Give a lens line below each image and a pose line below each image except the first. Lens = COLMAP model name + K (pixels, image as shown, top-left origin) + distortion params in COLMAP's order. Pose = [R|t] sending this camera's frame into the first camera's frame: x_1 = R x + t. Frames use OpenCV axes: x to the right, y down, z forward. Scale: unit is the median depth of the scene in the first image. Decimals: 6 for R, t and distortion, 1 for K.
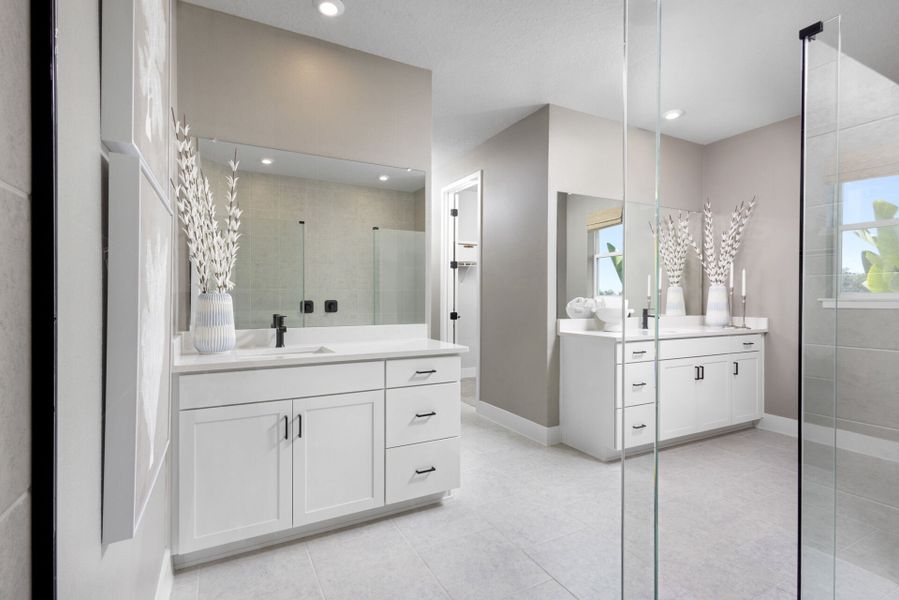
lens RADIAL K [[430.0, 0, 449.5], [0, 430.0, 300.0], [0, 0, 1]] dist [-0.000922, -0.000053]
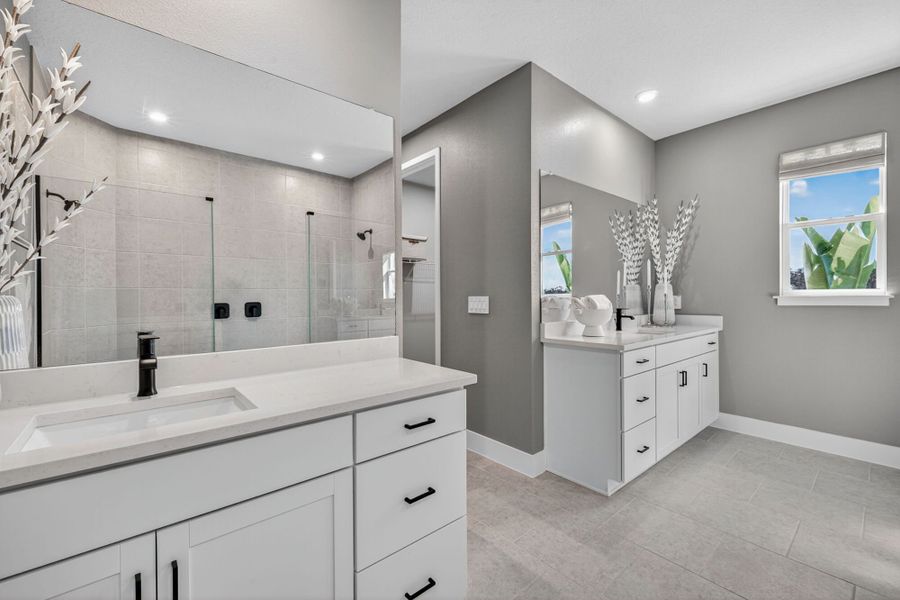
lens RADIAL K [[414.0, 0, 450.0], [0, 414.0, 300.0], [0, 0, 1]] dist [0.001939, 0.000379]
pose [[0.985113, -0.009116, 0.171669, -0.056651], [0.008769, 0.999958, 0.002778, -0.003331], [-0.171687, -0.001232, 0.985151, 0.218356]]
